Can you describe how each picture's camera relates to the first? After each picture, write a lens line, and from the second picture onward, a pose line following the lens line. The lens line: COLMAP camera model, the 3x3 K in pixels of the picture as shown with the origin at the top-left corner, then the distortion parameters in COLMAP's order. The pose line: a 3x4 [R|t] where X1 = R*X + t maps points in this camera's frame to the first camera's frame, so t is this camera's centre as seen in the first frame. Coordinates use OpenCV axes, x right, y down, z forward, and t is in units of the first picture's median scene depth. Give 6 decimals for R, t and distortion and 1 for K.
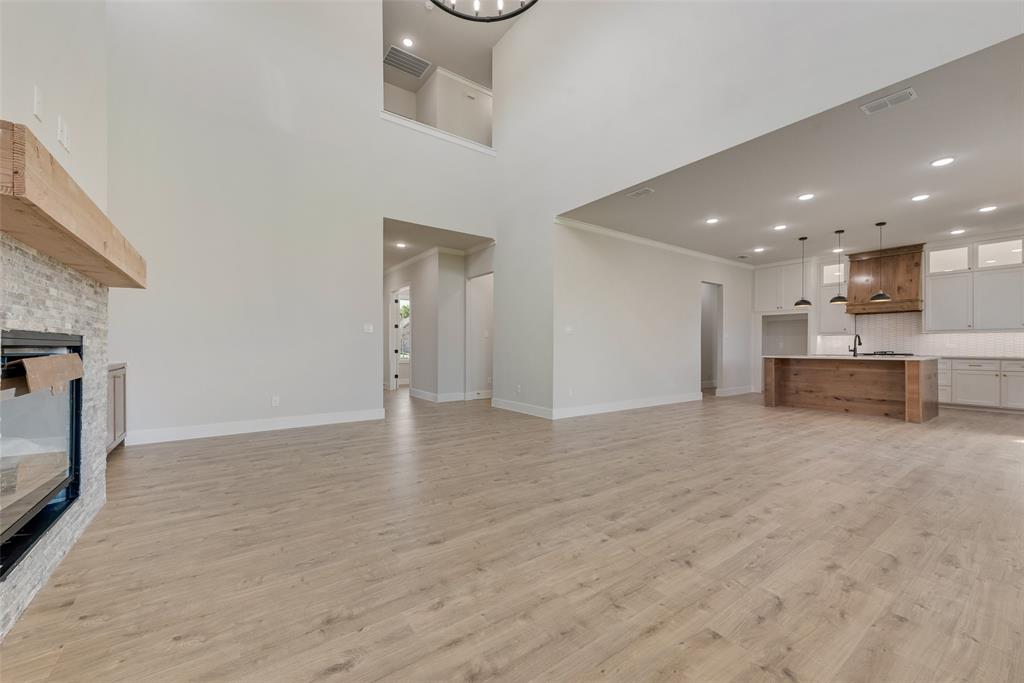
lens RADIAL K [[402.9, 0, 509.0], [0, 402.9, 343.8], [0, 0, 1]] dist [0.013537, -0.003505]
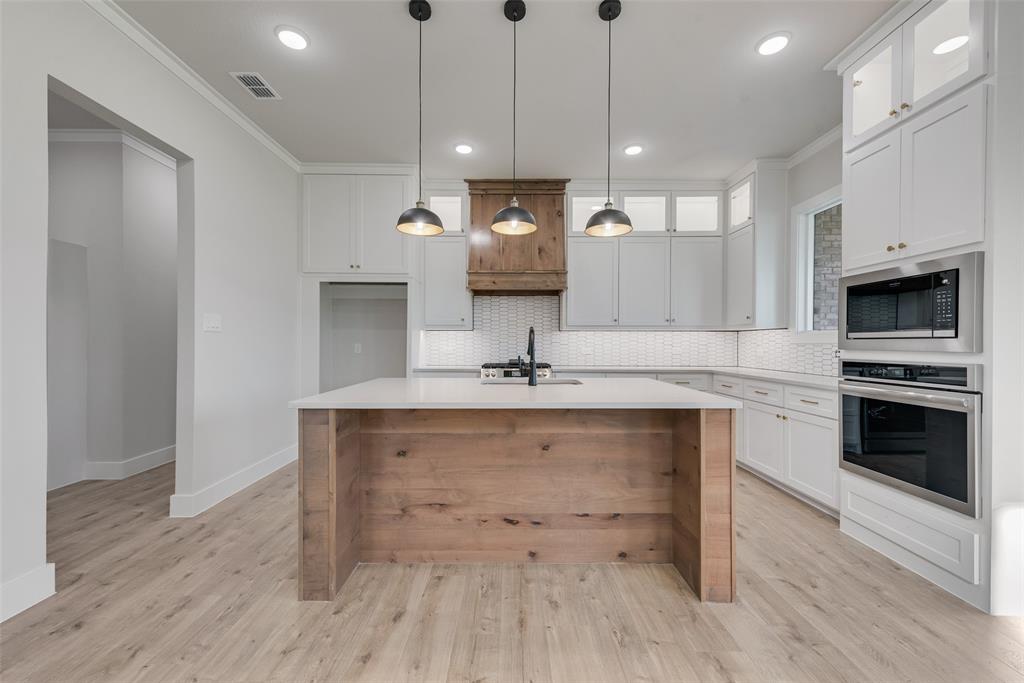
lens RADIAL K [[402.9, 0, 512.1], [0, 402.9, 345.2], [0, 0, 1]] dist [0.013537, -0.003505]
pose [[0.571797, -0.003560, 0.820388, 0.522803], [-0.007843, 0.999921, 0.009805, -0.009159], [-0.820358, -0.012041, 0.571724, 0.782809]]
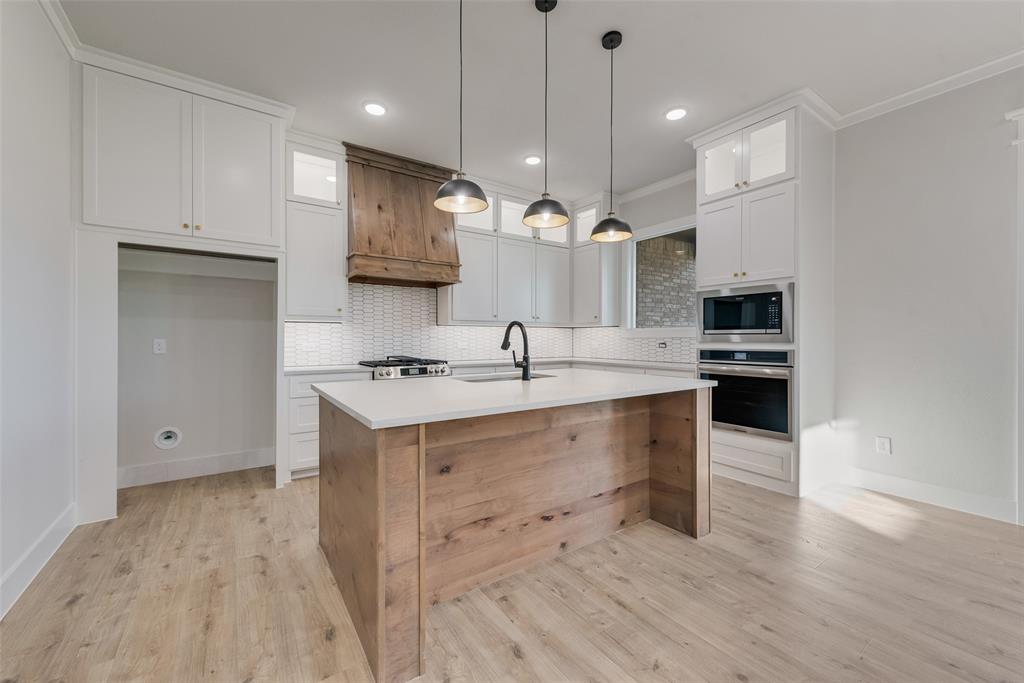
lens RADIAL K [[402.9, 0, 511.3], [0, 402.9, 341.2], [0, 0, 1]] dist [0.013537, -0.003505]
pose [[0.009936, -0.007338, 0.999924, 0.470569], [-0.007240, 0.999946, 0.007410, -0.006974], [-0.999924, -0.007313, 0.009883, 0.984602]]
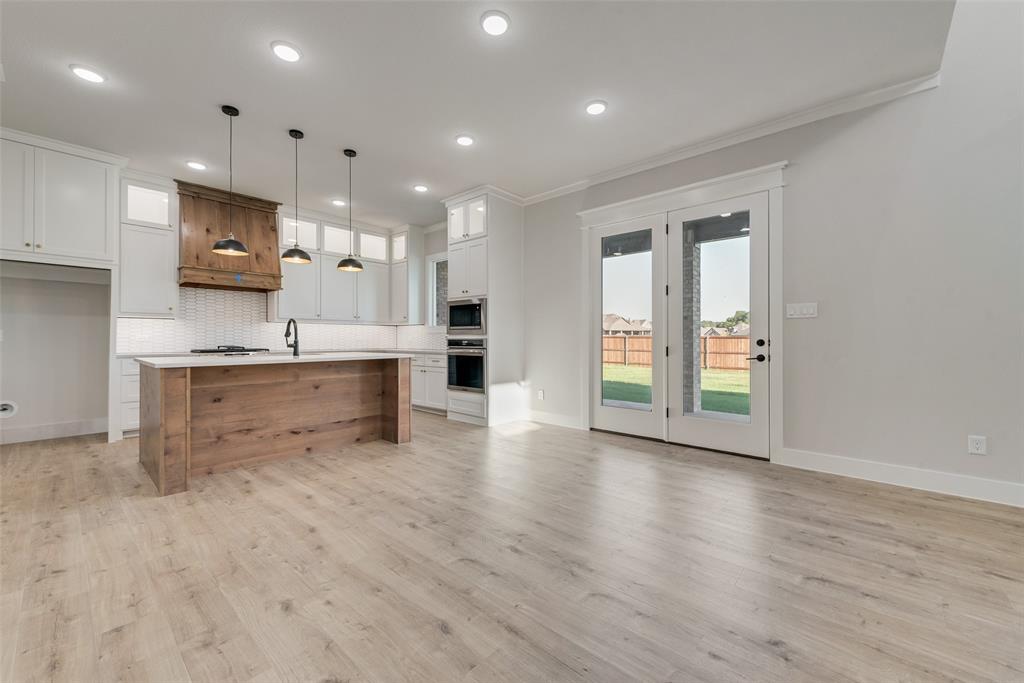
lens RADIAL K [[402.9, 0, 512.6], [0, 402.9, 339.0], [0, 0, 1]] dist [0.013537, -0.003505]
pose [[-0.224280, -0.001152, 0.974524, 0.194193], [-0.009182, 0.999957, -0.000931, 0.004382], [-0.974482, -0.009157, -0.224281, 0.801620]]
